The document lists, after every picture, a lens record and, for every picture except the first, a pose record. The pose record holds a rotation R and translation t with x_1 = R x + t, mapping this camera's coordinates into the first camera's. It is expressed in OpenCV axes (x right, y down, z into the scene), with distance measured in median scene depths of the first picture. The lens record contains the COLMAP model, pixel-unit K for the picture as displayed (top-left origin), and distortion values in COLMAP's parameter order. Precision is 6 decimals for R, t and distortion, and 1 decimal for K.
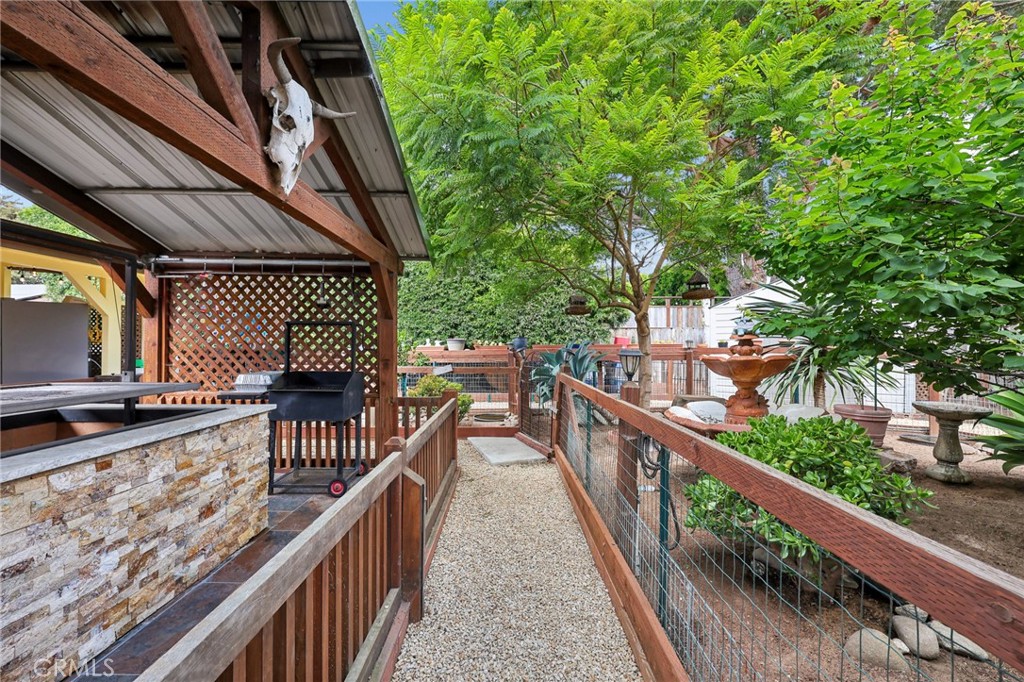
lens RADIAL K [[417.9, 0, 509.8], [0, 417.9, 343.3], [0, 0, 1]] dist [-0.000156, -0.000290]
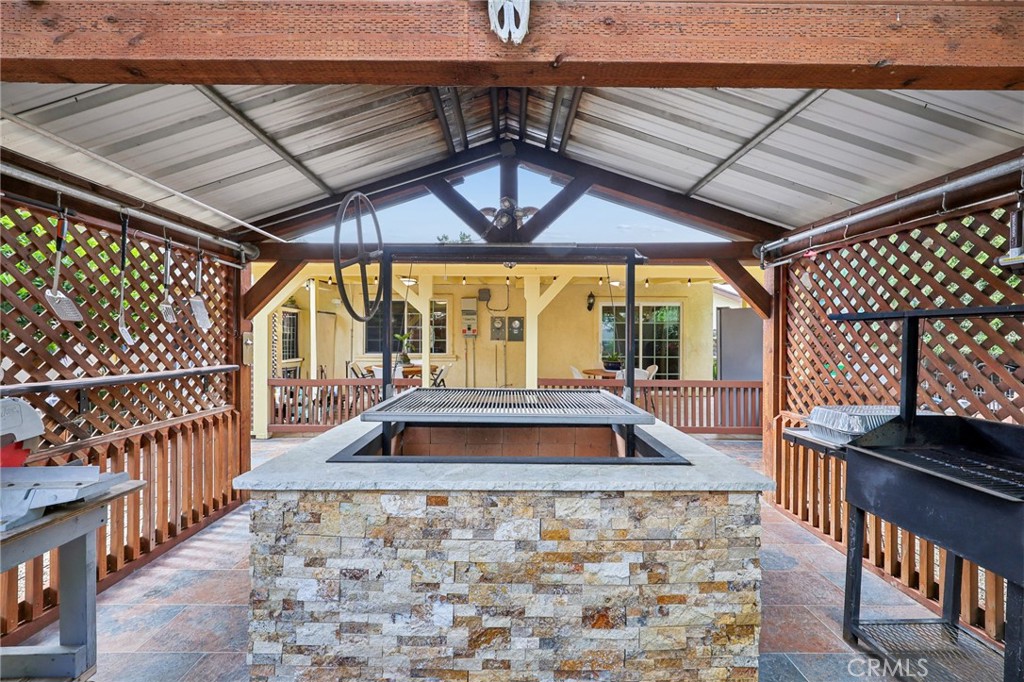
lens RADIAL K [[417.9, 0, 513.6], [0, 417.9, 340.7], [0, 0, 1]] dist [-0.000156, -0.000290]
pose [[0.009960, 0.002457, -0.999947, -0.065892], [-0.001121, 0.999996, 0.002446, -0.029873], [0.999950, 0.001096, 0.009962, 0.771512]]
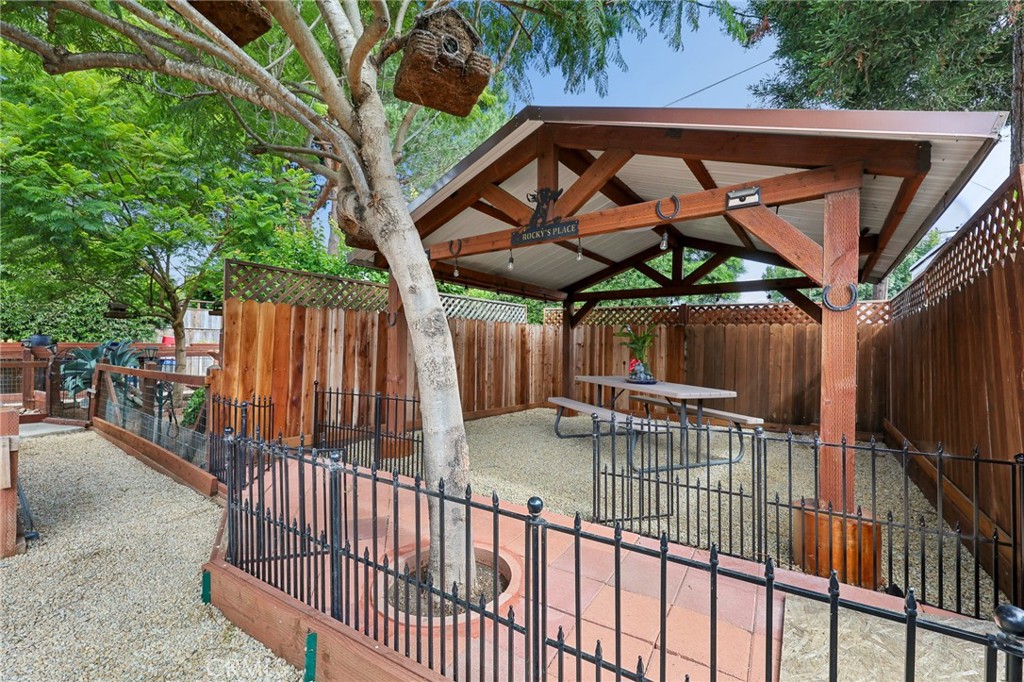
lens RADIAL K [[417.9, 0, 508.5], [0, 417.9, 344.7], [0, 0, 1]] dist [-0.000156, -0.000290]
pose [[0.609041, 0.012144, 0.793046, -0.189598], [-0.015365, 0.999876, -0.003512, -0.008993], [-0.792990, -0.010046, 0.609152, -1.137903]]
